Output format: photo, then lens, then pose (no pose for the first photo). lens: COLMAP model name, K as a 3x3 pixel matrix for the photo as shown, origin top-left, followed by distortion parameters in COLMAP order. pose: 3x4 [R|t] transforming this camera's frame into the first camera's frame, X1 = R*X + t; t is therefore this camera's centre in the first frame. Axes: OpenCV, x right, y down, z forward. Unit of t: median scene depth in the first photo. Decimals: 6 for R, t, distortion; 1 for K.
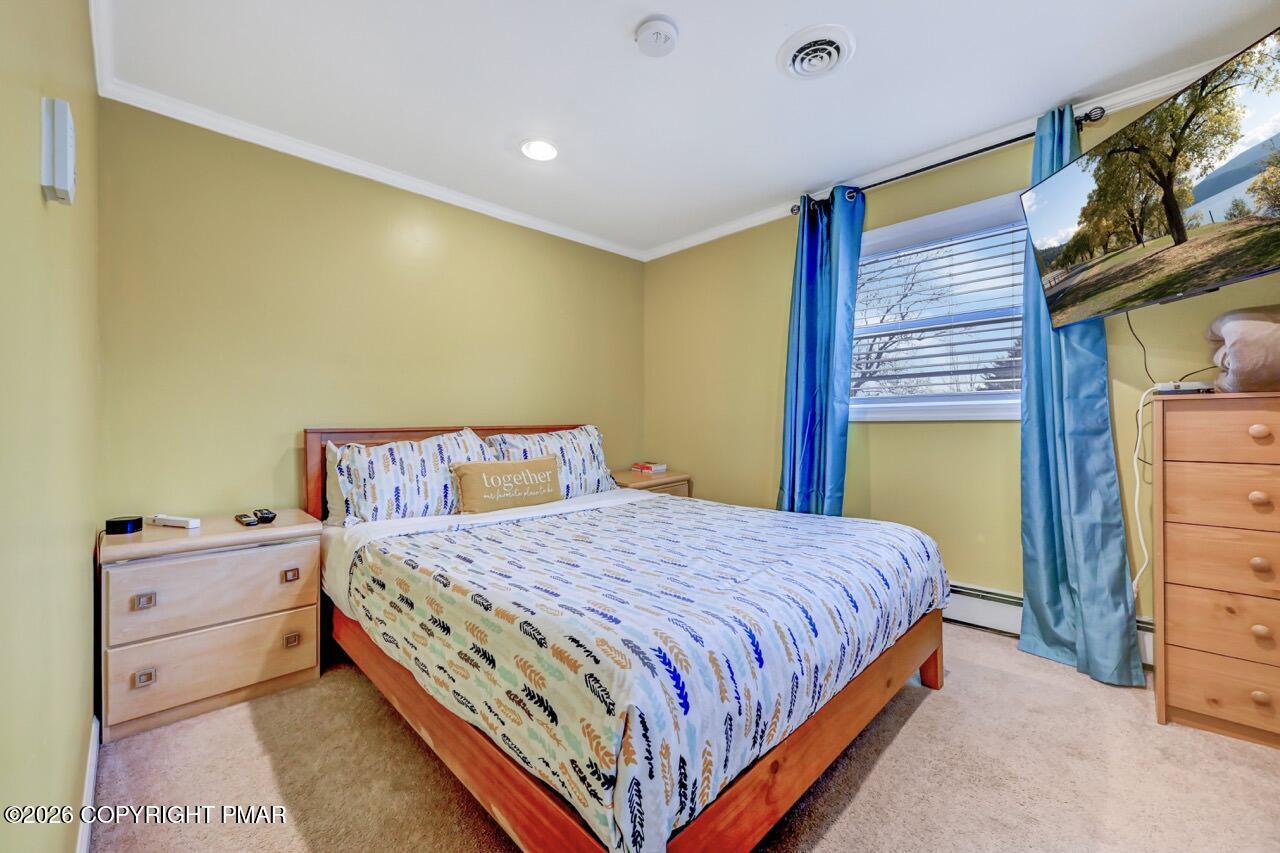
lens RADIAL K [[502.1, 0, 640.3], [0, 502.1, 431.1], [0, 0, 1]] dist [-0.005228, 0.001587]
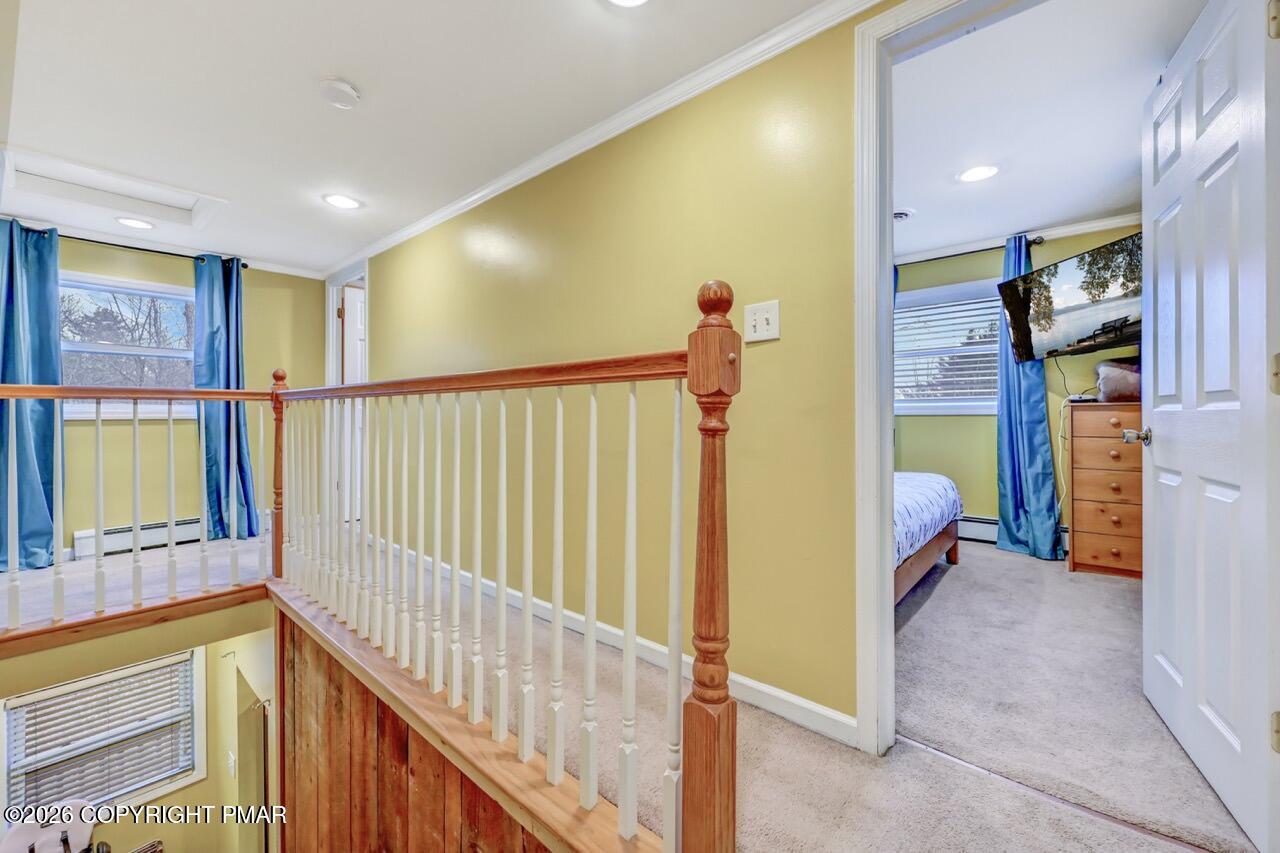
lens RADIAL K [[502.1, 0, 638.3], [0, 502.1, 420.2], [0, 0, 1]] dist [-0.005228, 0.001587]
pose [[0.997961, -0.000872, 0.063827, -0.635104], [0.000814, 0.999999, 0.000932, -0.006516], [-0.063827, -0.000878, 0.997961, -0.697147]]
